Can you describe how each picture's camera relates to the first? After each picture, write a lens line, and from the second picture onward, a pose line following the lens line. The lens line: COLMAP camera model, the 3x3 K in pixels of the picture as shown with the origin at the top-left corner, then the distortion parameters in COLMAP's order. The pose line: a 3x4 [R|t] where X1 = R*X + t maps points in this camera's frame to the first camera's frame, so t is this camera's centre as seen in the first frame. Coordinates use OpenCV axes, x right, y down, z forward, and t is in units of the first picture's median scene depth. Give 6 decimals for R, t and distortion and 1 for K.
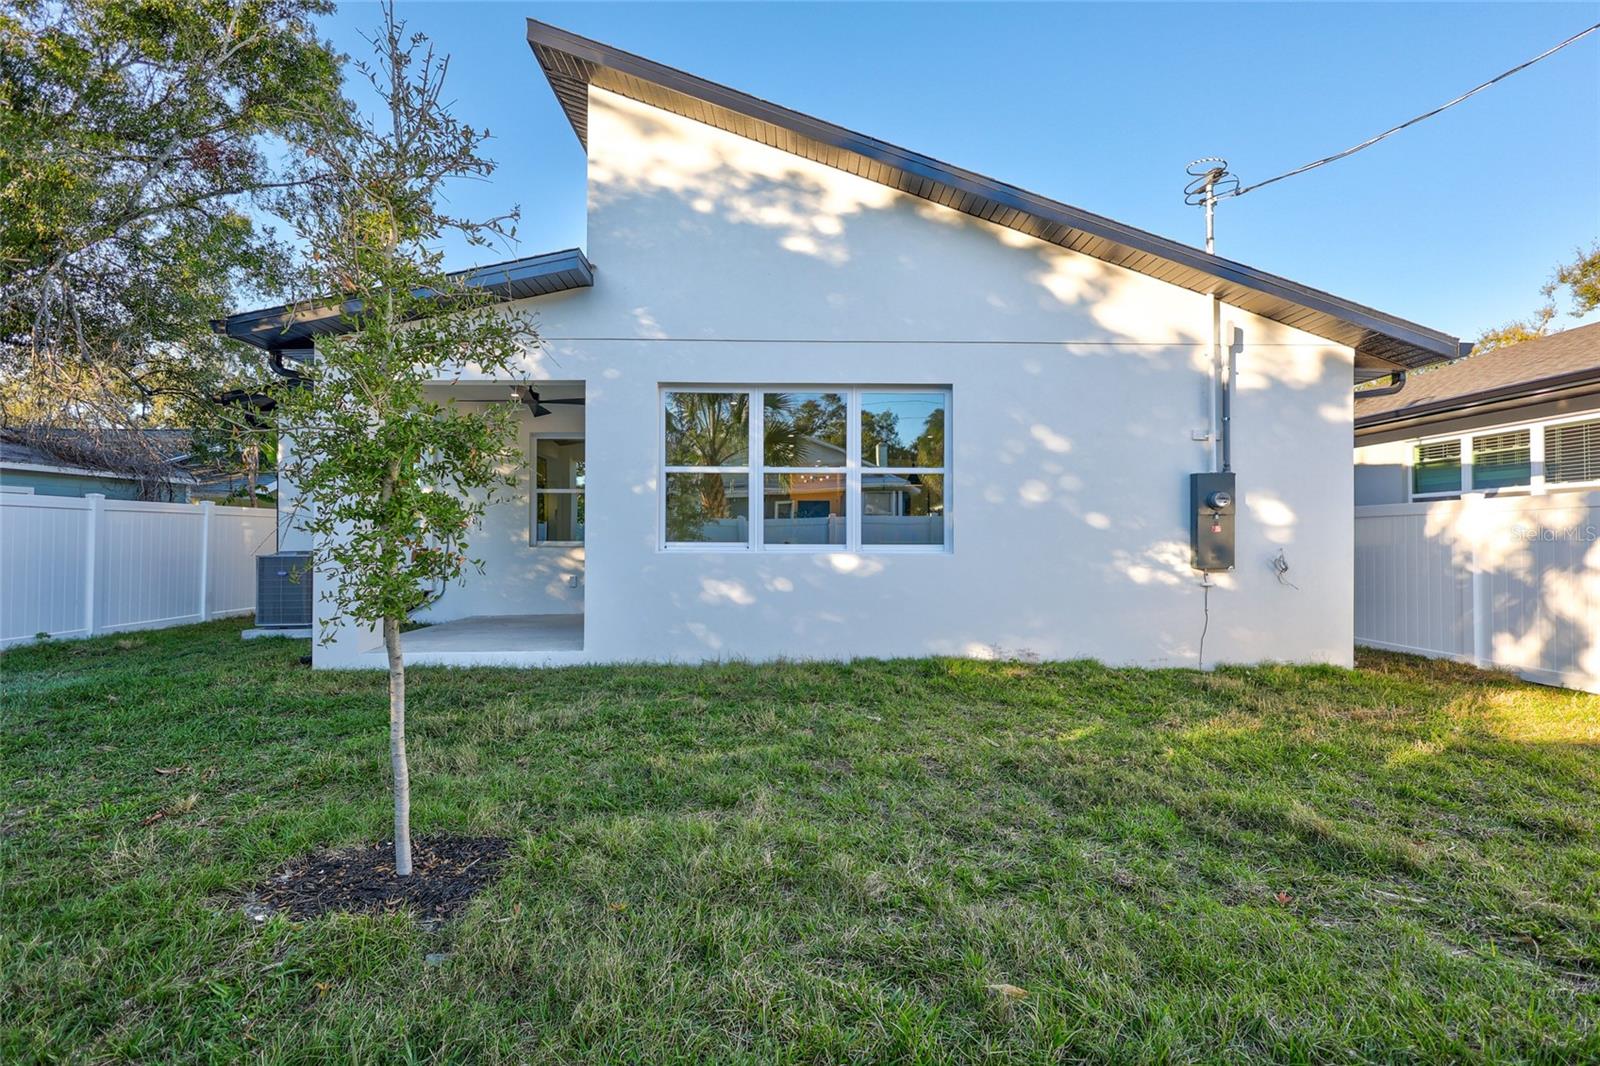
lens RADIAL K [[740.4, 0, 800.0], [0, 740.4, 533.0], [0, 0, 1]] dist [-0.000654, -0.000097]
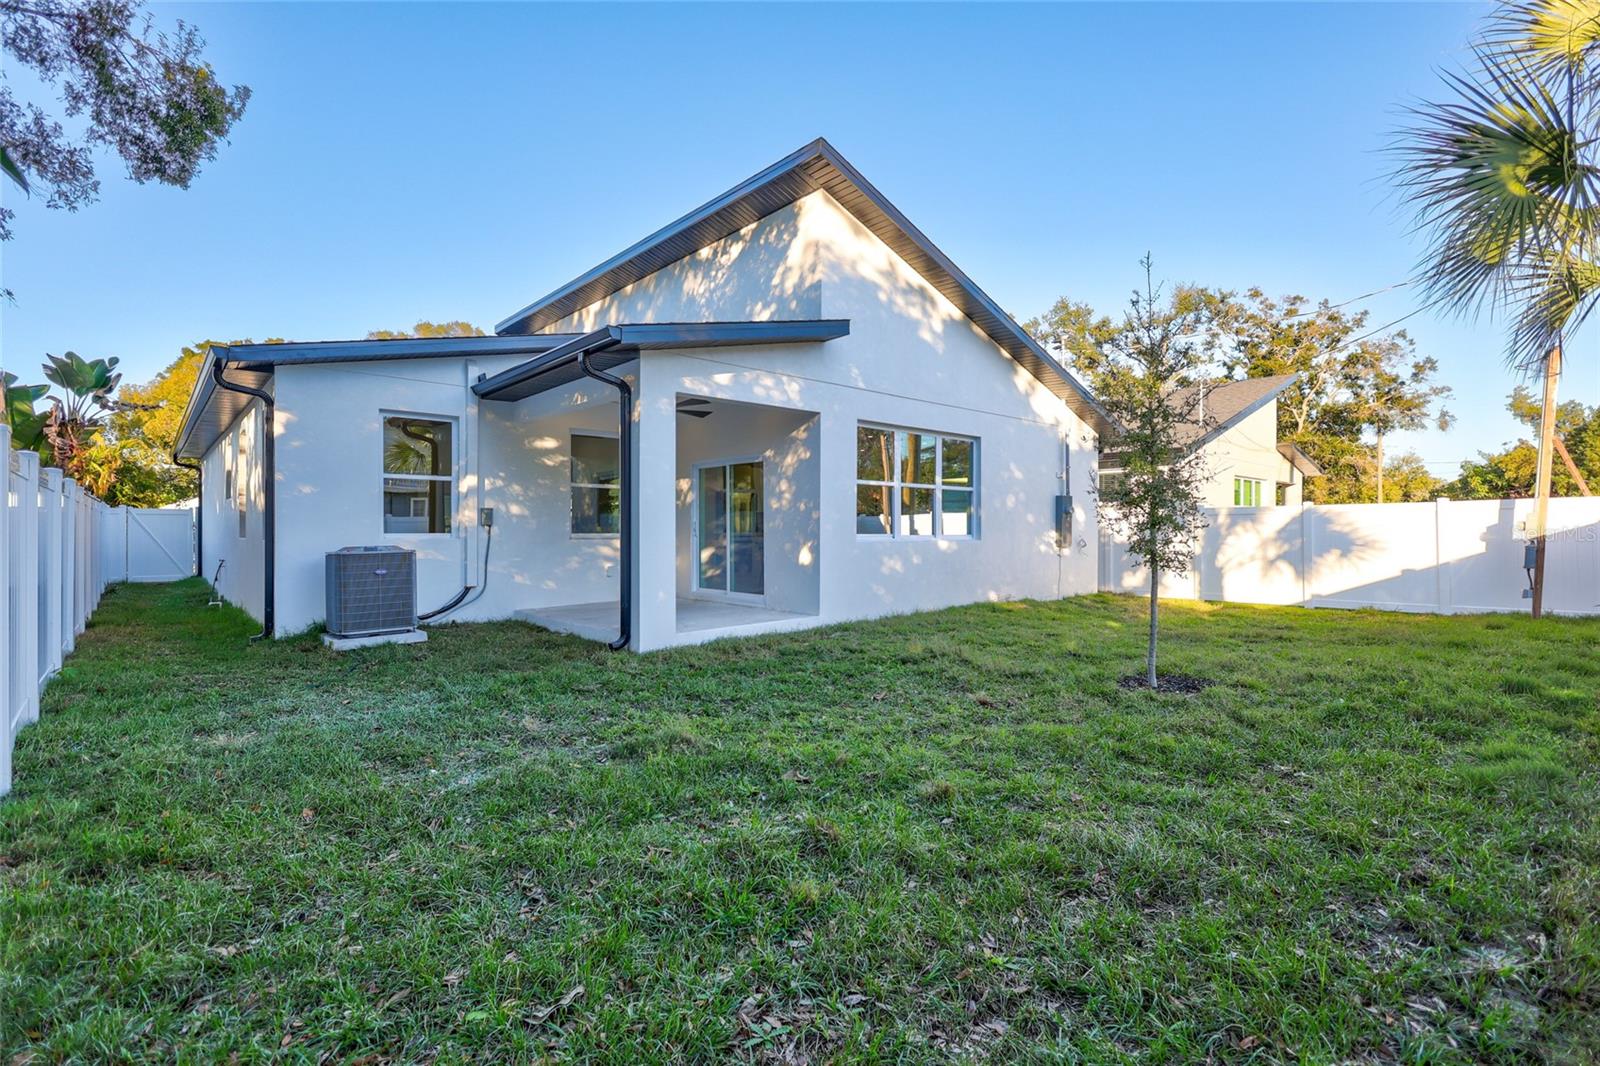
lens RADIAL K [[740.4, 0, 800.0], [0, 740.4, 533.0], [0, 0, 1]] dist [-0.000654, -0.000097]
pose [[0.763185, -0.007563, 0.646136, -1.149270], [-0.005399, 0.999822, 0.018081, -0.013746], [-0.646157, -0.017288, 0.763009, 0.010700]]
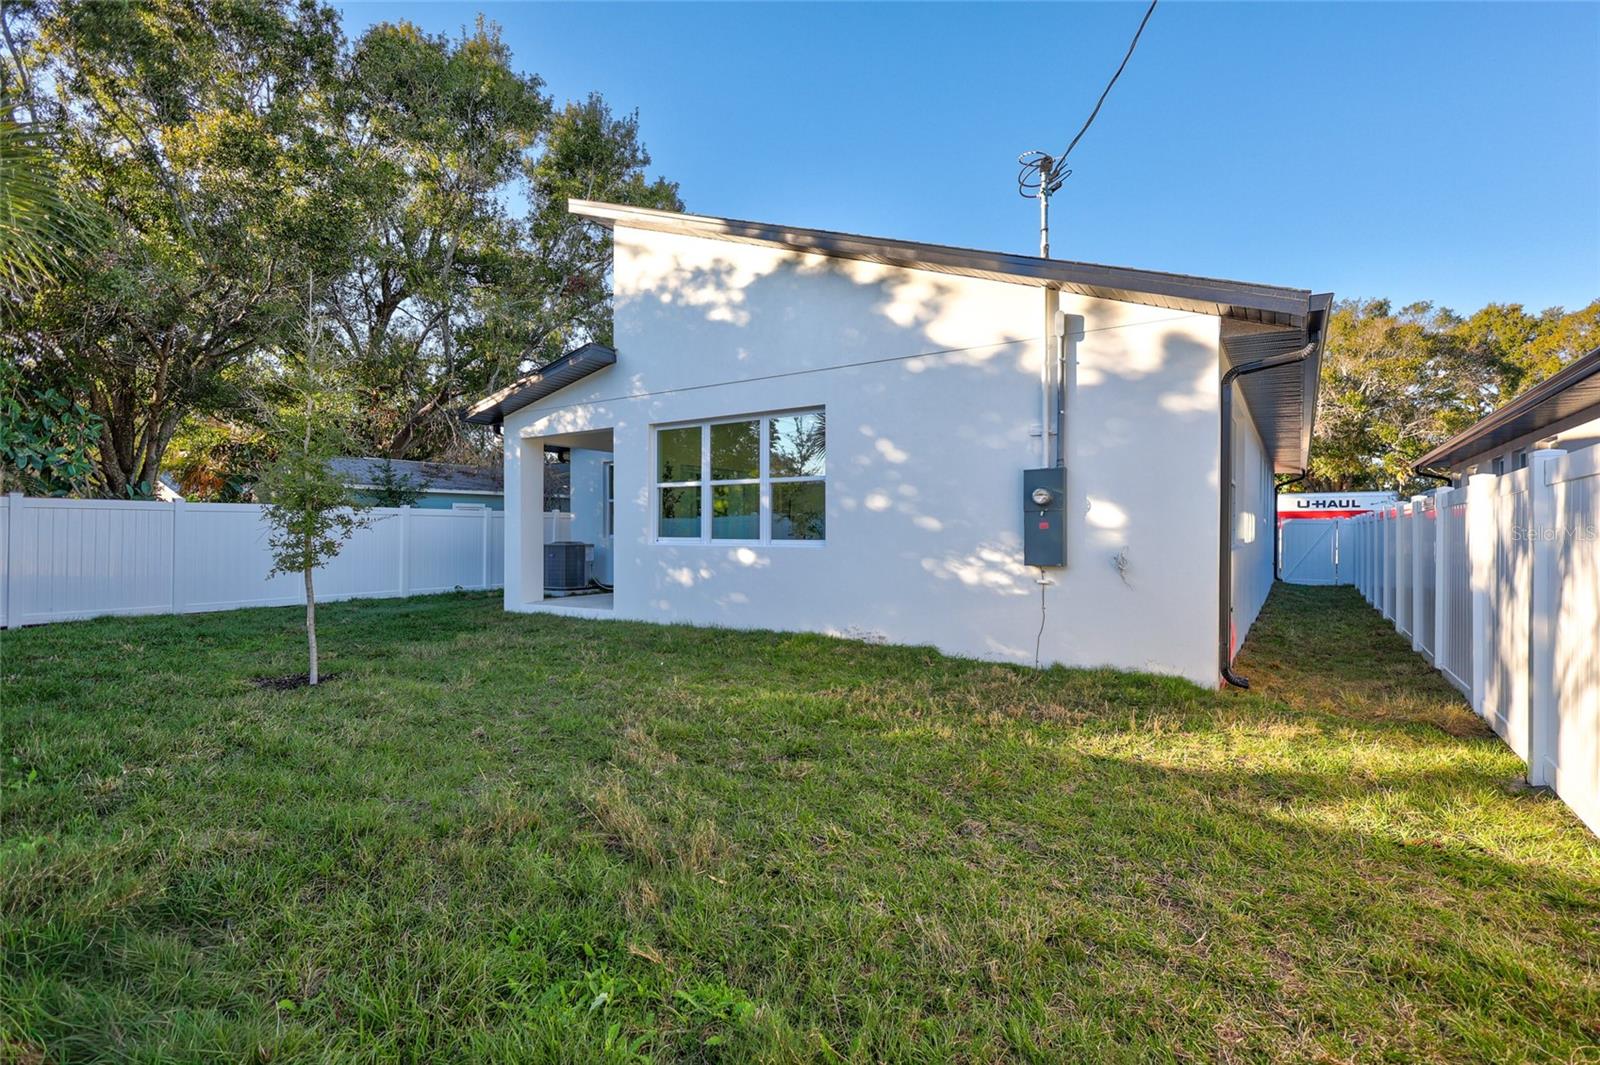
lens RADIAL K [[740.4, 0, 800.0], [0, 740.4, 532.5], [0, 0, 1]] dist [-0.000654, -0.000097]
pose [[0.811607, 0.010498, -0.584109, 0.883584], [-0.002277, 0.999888, 0.014806, -0.016178], [0.584199, -0.010687, 0.811540, -0.001050]]
